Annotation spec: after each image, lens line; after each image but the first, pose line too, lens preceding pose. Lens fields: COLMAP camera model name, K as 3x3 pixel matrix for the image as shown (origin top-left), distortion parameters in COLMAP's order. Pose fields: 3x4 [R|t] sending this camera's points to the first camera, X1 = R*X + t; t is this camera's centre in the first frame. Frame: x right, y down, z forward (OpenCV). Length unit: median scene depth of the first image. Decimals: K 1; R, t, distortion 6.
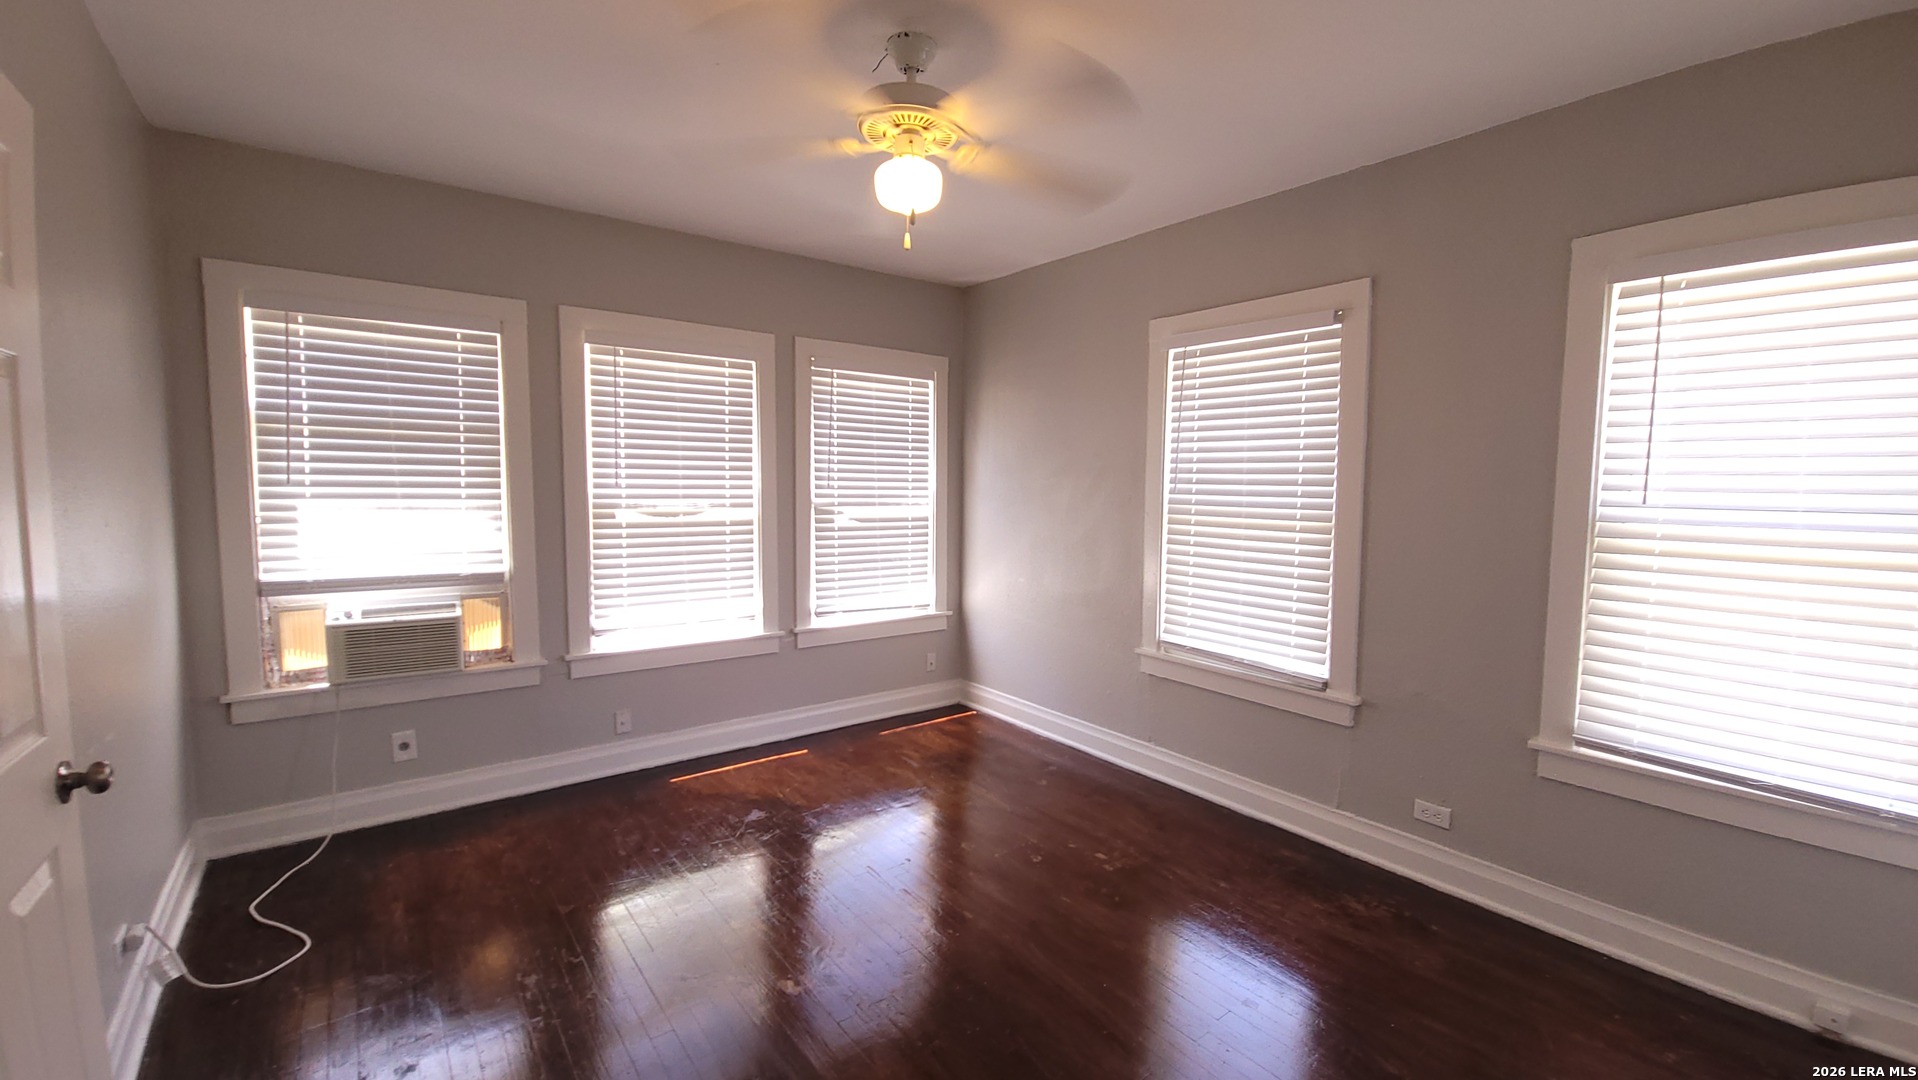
lens RADIAL K [[772.5, 0, 962.1], [0, 772.5, 535.3], [0, 0, 1]] dist [-0.003507, -0.000375]
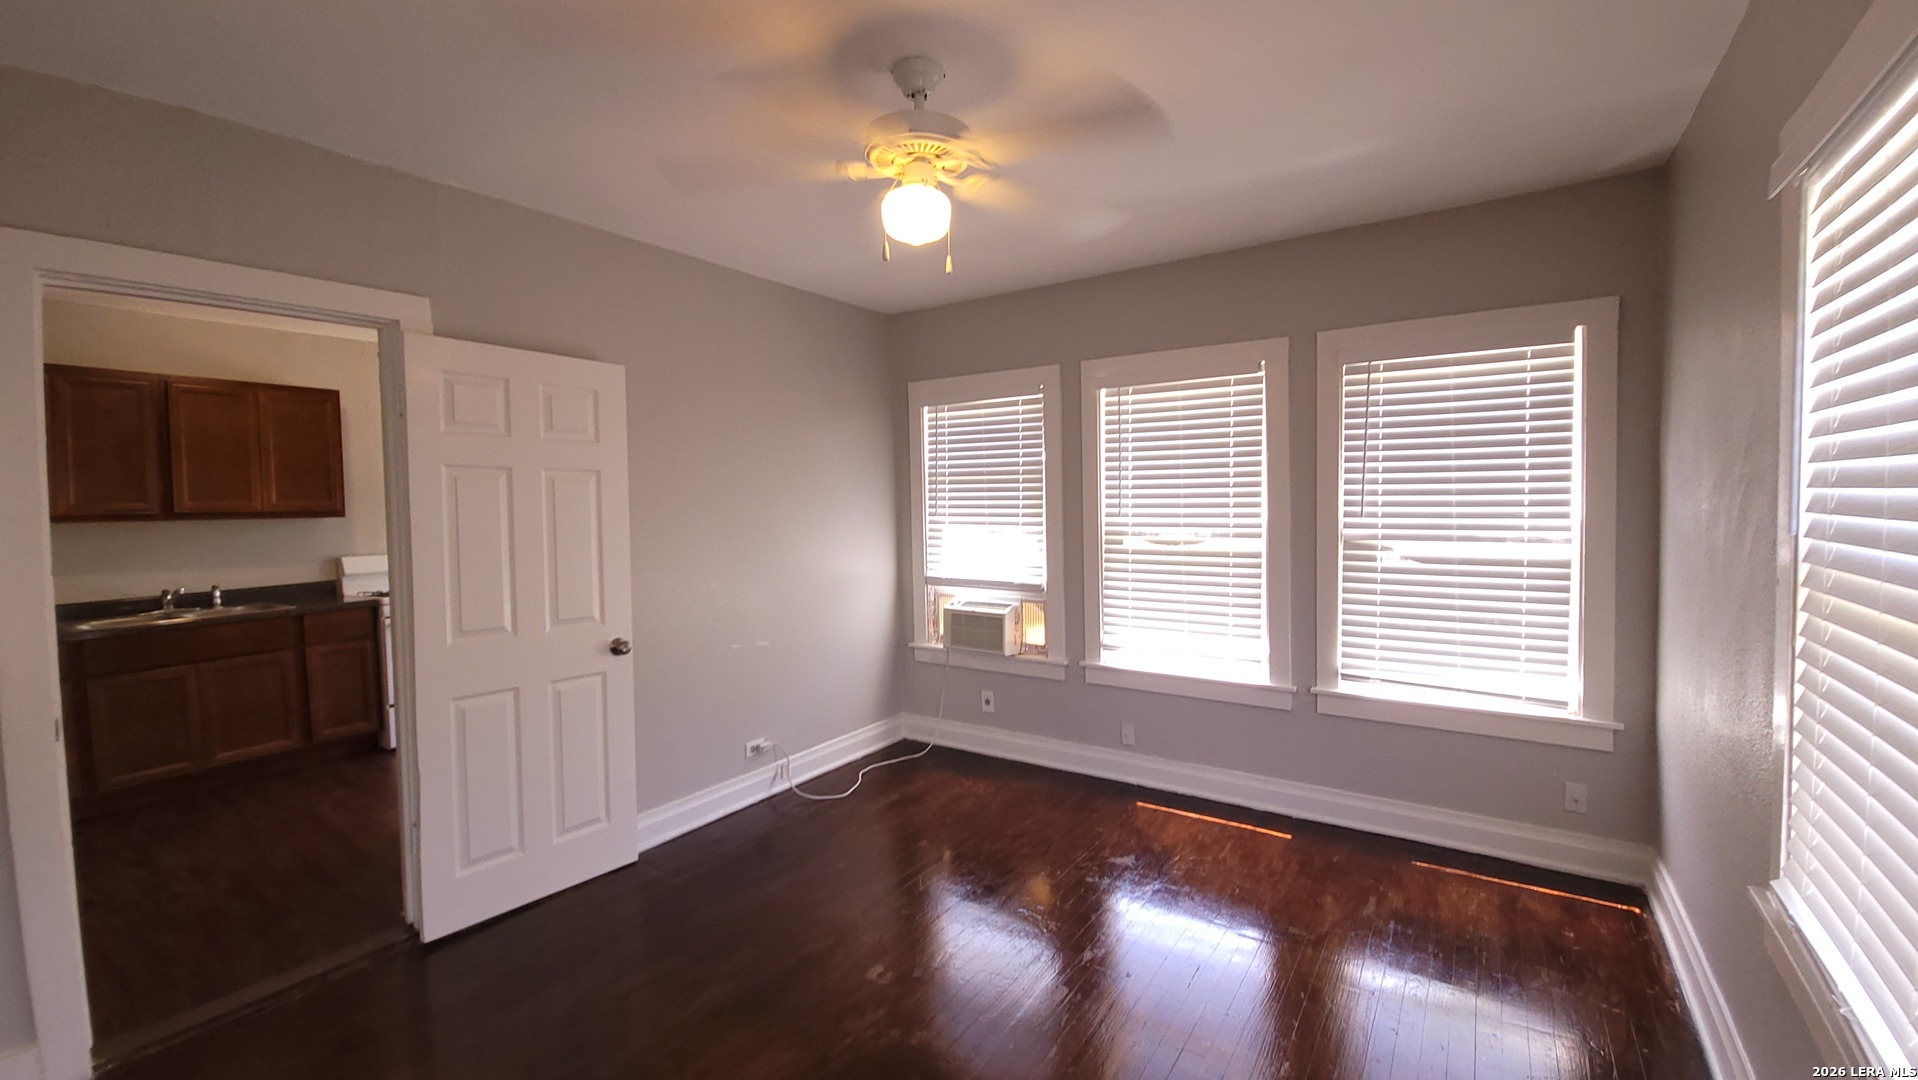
lens RADIAL K [[750.0, 0, 959.0], [0, 750.0, 540.0], [0, 0, 1]] dist [-0.011111, -0.000149]
pose [[0.318314, 0.025364, -0.947646, 0.482737], [-0.055310, 0.998436, 0.008145, -0.024603], [0.946370, 0.049821, 0.319219, 0.450308]]
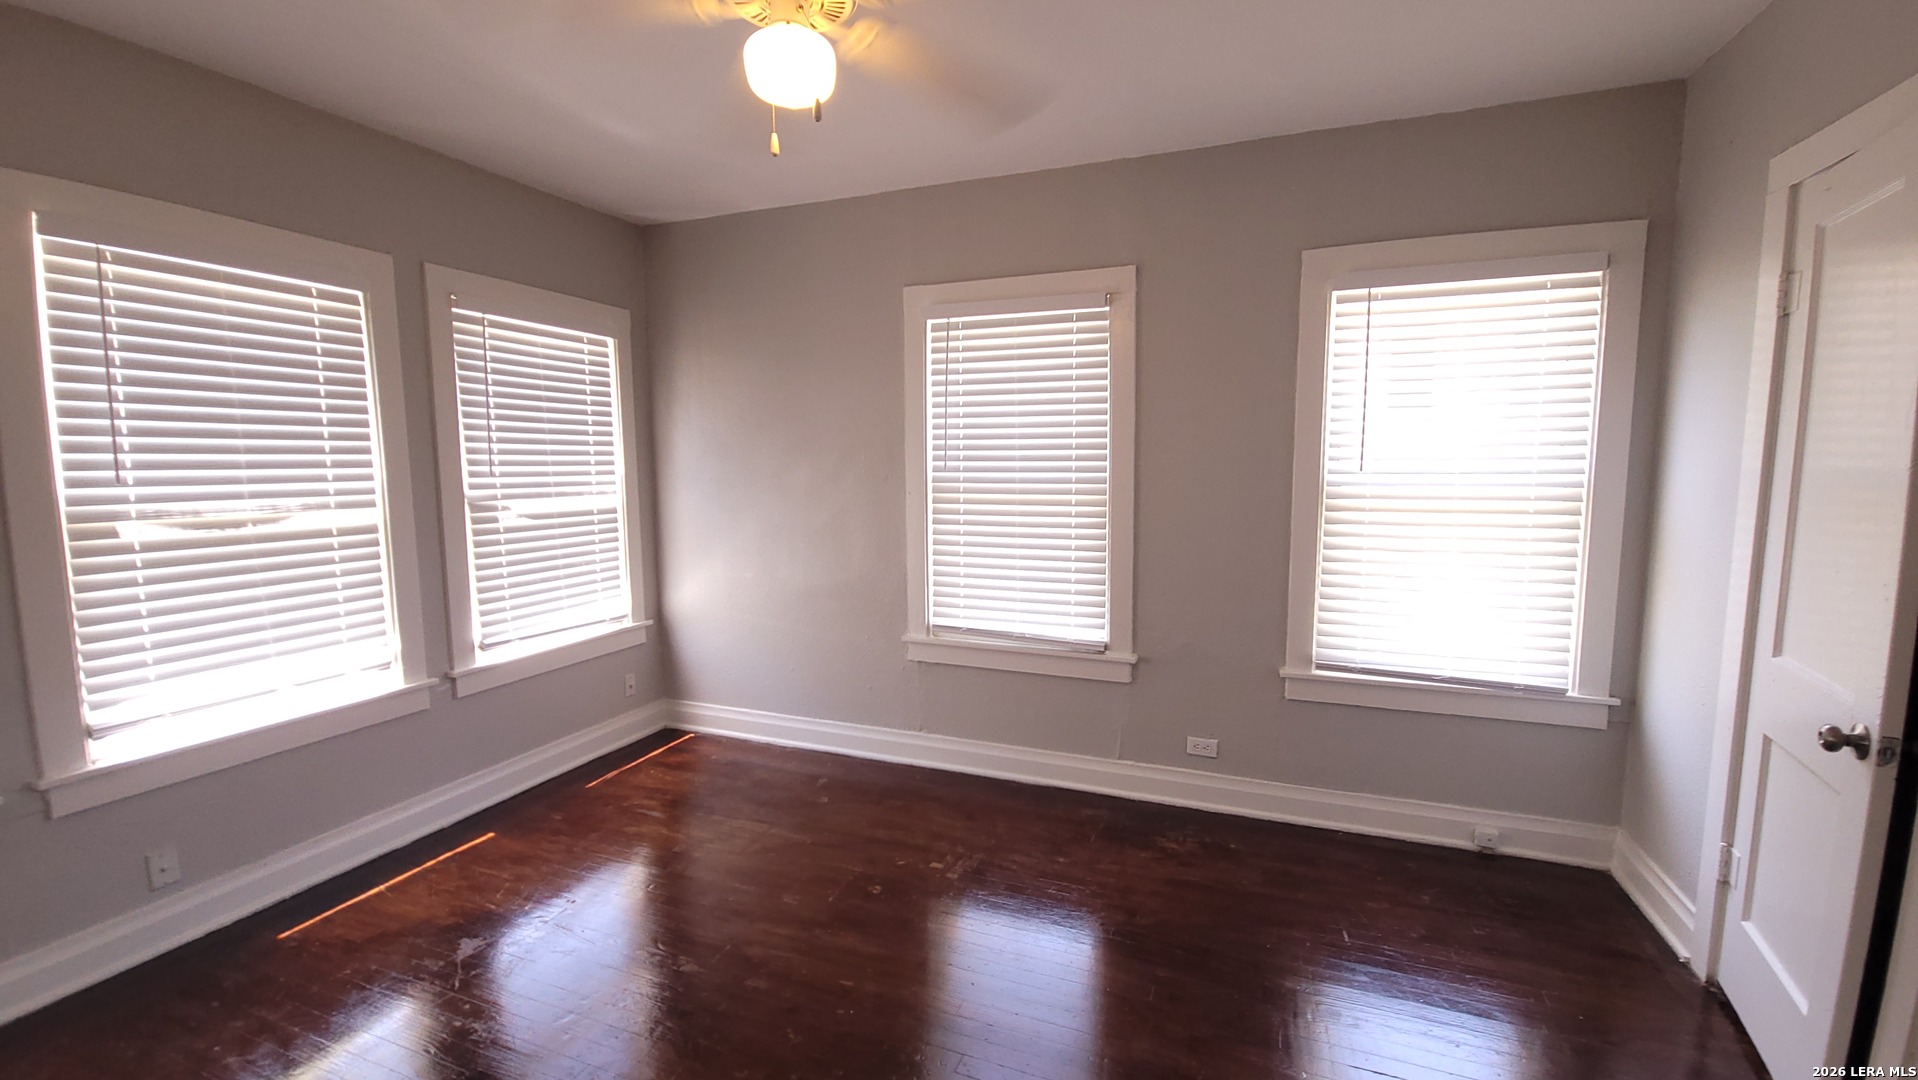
lens RADIAL K [[772.5, 0, 962.1], [0, 772.5, 535.3], [0, 0, 1]] dist [-0.003507, -0.000375]
pose [[0.855368, -0.067247, 0.513637, -0.199589], [0.052154, 0.997680, 0.043766, -0.015354], [-0.515388, -0.010648, 0.856891, 0.159698]]
